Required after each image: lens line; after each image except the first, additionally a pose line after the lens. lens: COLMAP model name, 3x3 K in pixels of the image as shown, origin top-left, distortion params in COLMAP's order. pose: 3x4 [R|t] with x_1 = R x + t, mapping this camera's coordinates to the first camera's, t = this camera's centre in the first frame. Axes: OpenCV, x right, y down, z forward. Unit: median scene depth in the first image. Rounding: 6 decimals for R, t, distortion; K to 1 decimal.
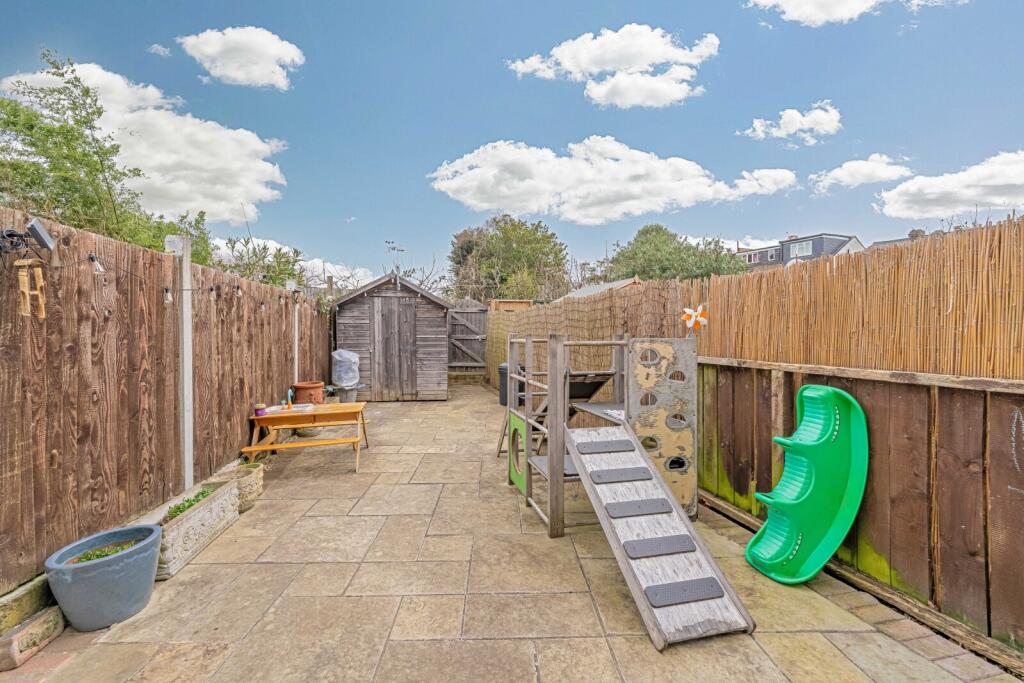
lens RADIAL K [[409.9, 0, 512.0], [0, 409.9, 341.5], [0, 0, 1]] dist [-0.000102, -0.000052]
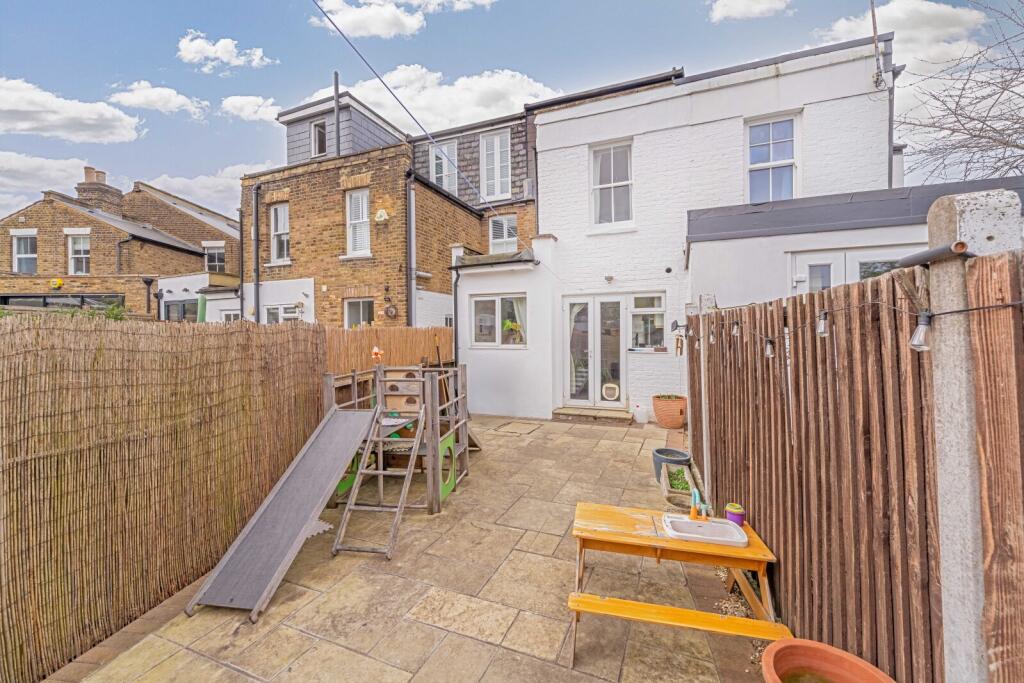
lens RADIAL K [[409.9, 0, 512.0], [0, 409.9, 341.5], [0, 0, 1]] dist [-0.000102, -0.000052]
pose [[-0.910672, 0.001960, 0.413126, -0.974799], [0.005801, 0.999951, 0.008043, -0.142236], [-0.413090, 0.009721, -0.910638, 3.011126]]
